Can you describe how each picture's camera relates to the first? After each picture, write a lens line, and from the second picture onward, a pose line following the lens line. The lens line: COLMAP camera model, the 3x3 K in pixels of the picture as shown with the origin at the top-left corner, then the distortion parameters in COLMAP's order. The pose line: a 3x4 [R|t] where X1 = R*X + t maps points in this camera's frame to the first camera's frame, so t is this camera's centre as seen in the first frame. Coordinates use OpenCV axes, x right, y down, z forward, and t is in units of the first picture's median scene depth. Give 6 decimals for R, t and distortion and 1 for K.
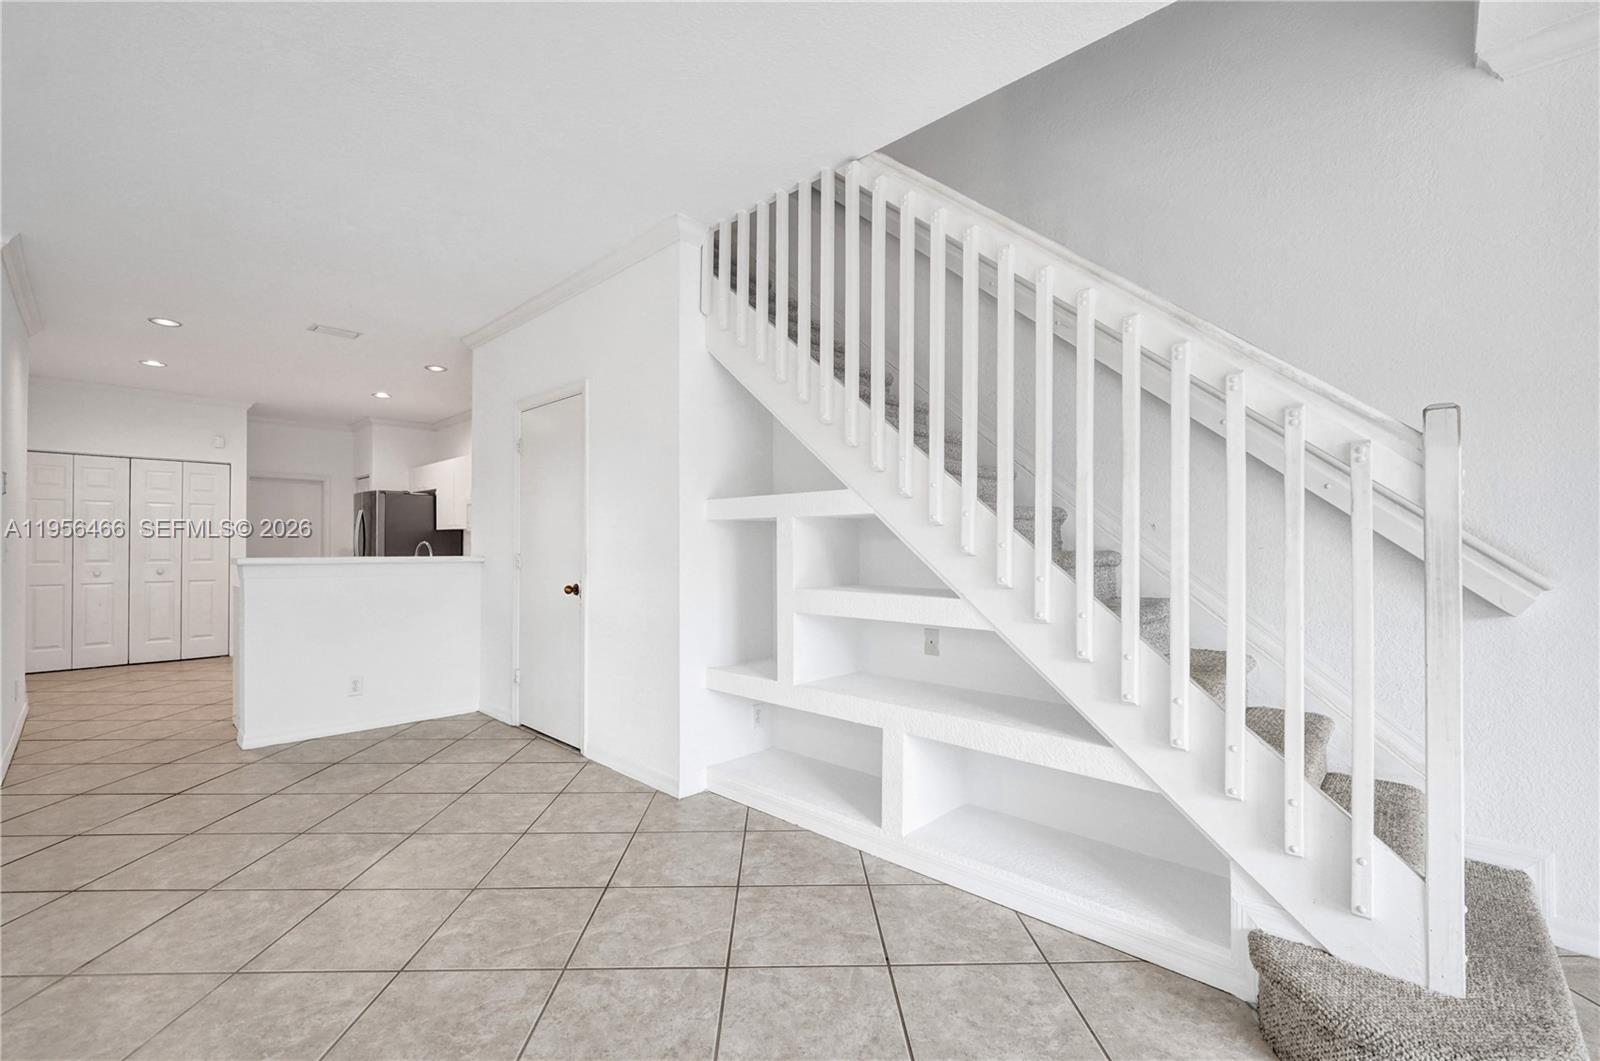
lens RADIAL K [[674.3, 0, 801.8], [0, 674.3, 539.3], [0, 0, 1]] dist [-0.005512, 0.002634]
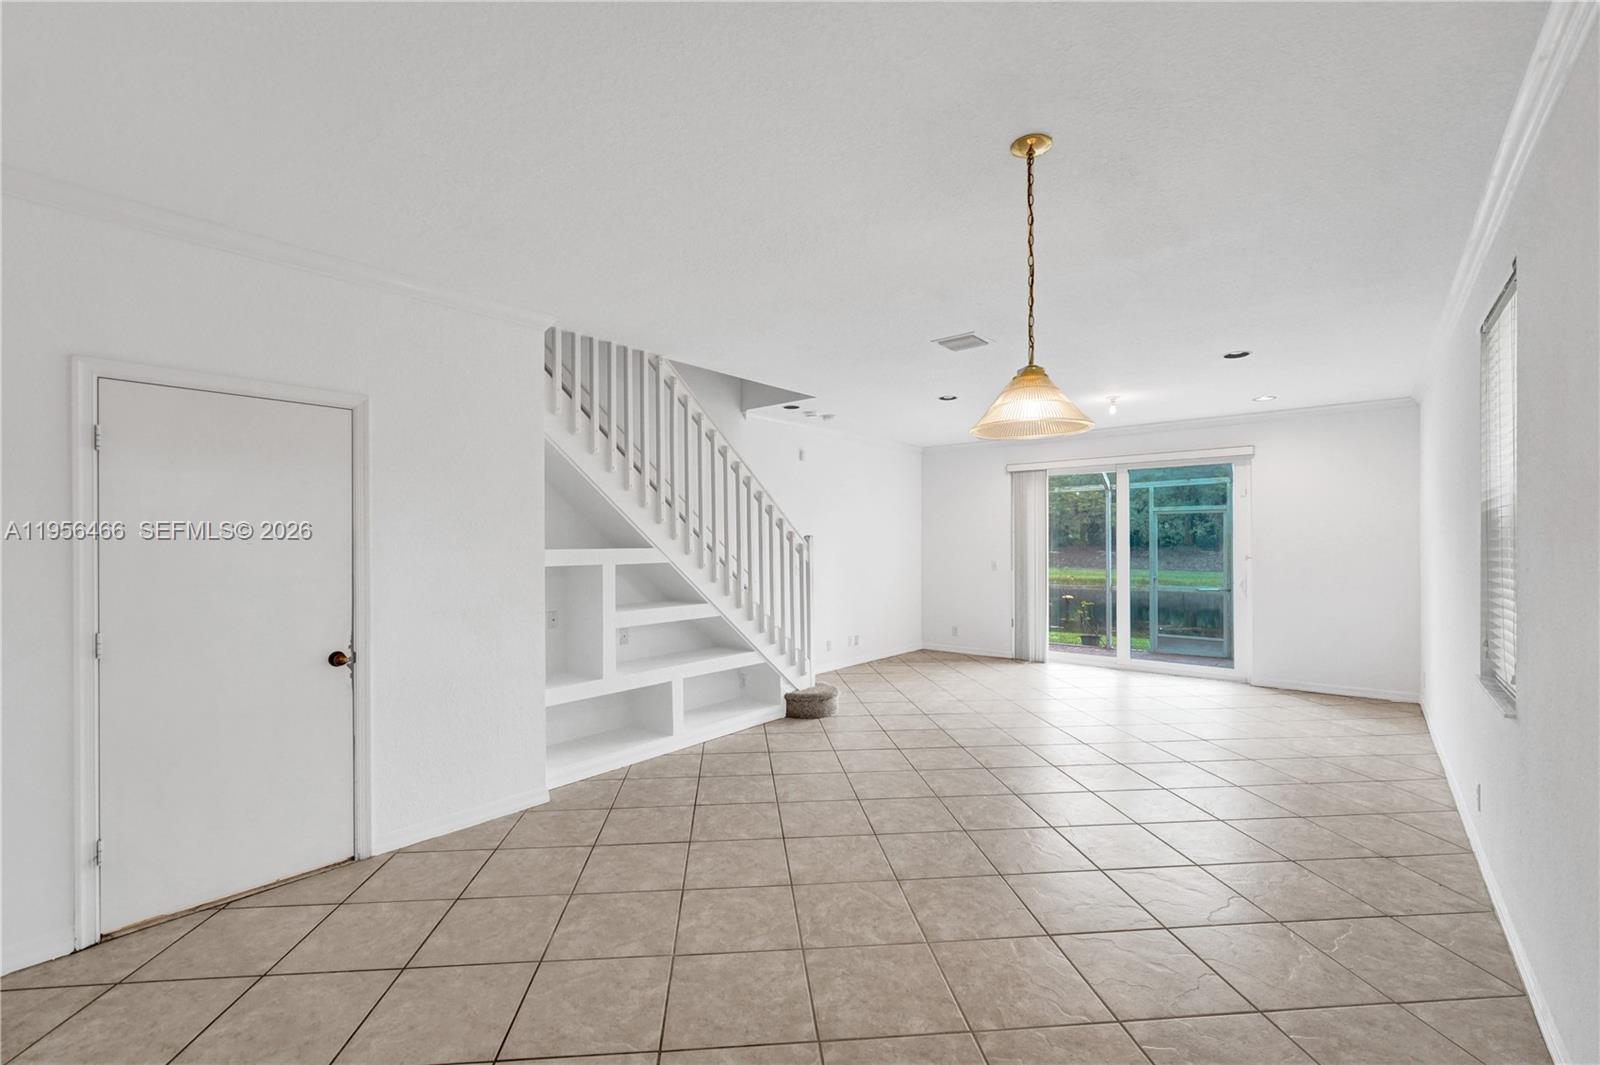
lens RADIAL K [[674.3, 0, 788.9], [0, 674.3, 548.5], [0, 0, 1]] dist [-0.005512, 0.002634]
pose [[-0.056827, -0.010649, 0.998327, -1.738637], [-0.008615, 0.999911, 0.010175, -0.099980], [-0.998347, -0.008022, -0.056913, 0.806676]]
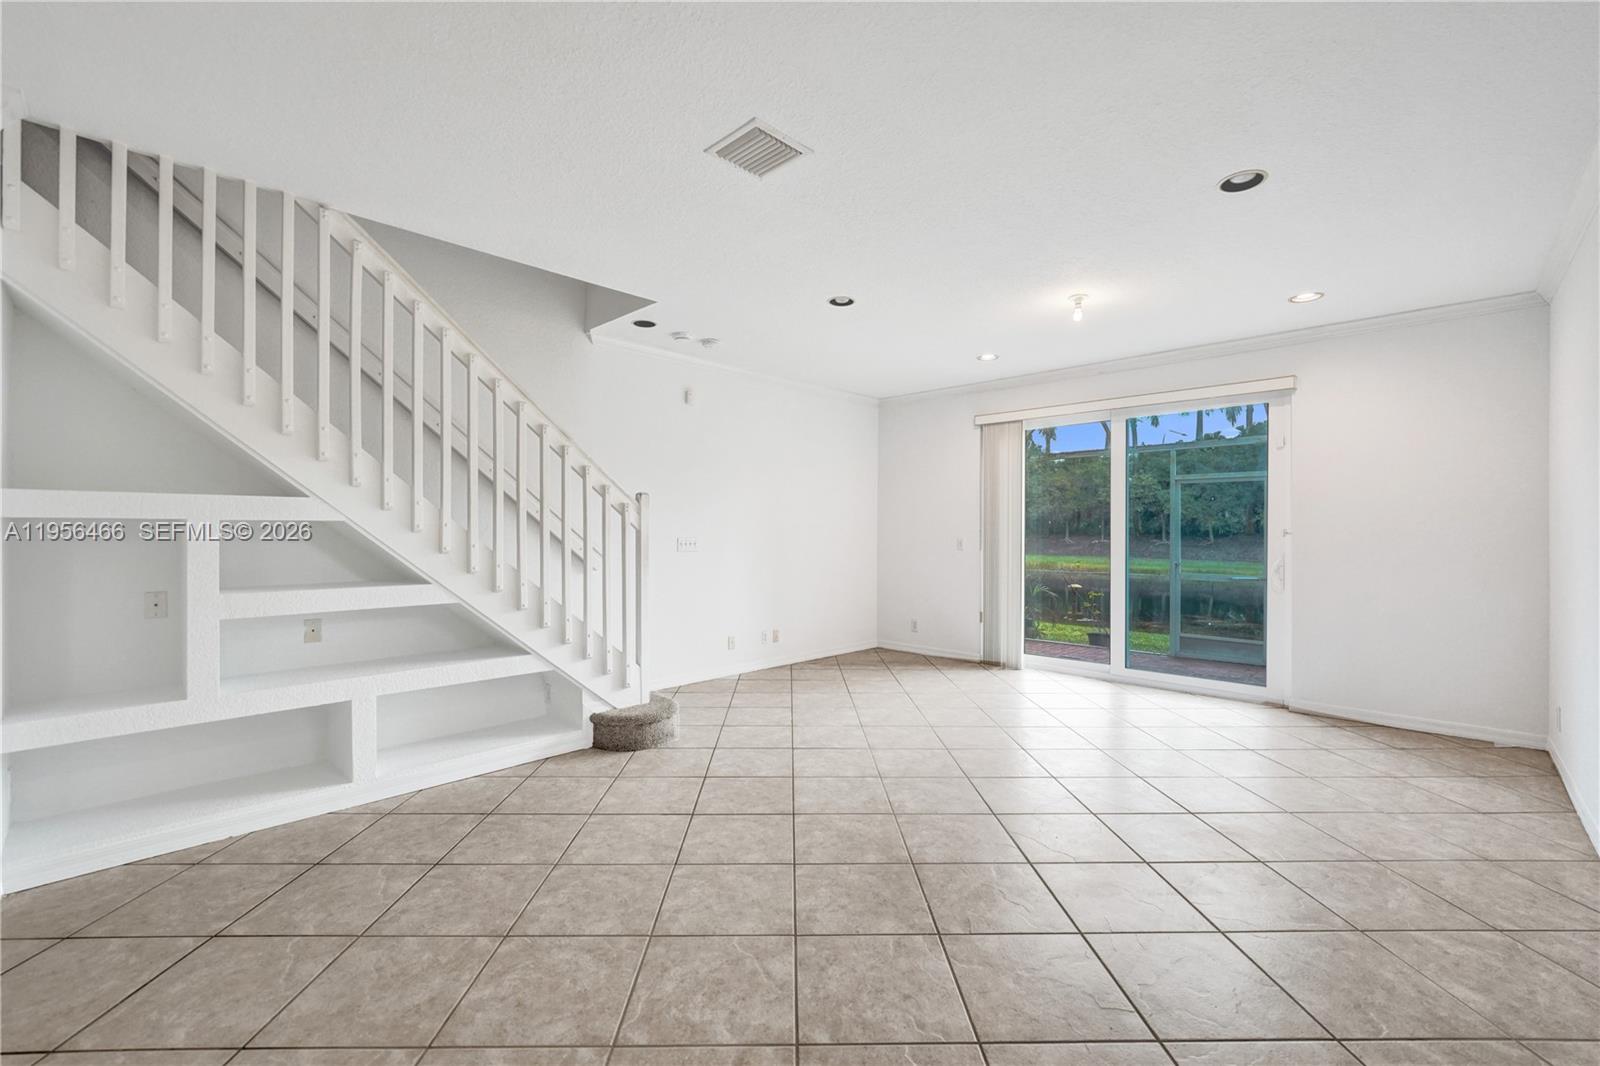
lens RADIAL K [[664.6, 0, 801.1], [0, 664.6, 532.7], [0, 0, 1]] dist [-0.010758, 0.001304]
pose [[0.009595, -0.005091, 0.999941, -1.068587], [-0.016323, 0.999853, 0.005247, -0.038071], [-0.999821, -0.016372, 0.009510, 0.196686]]
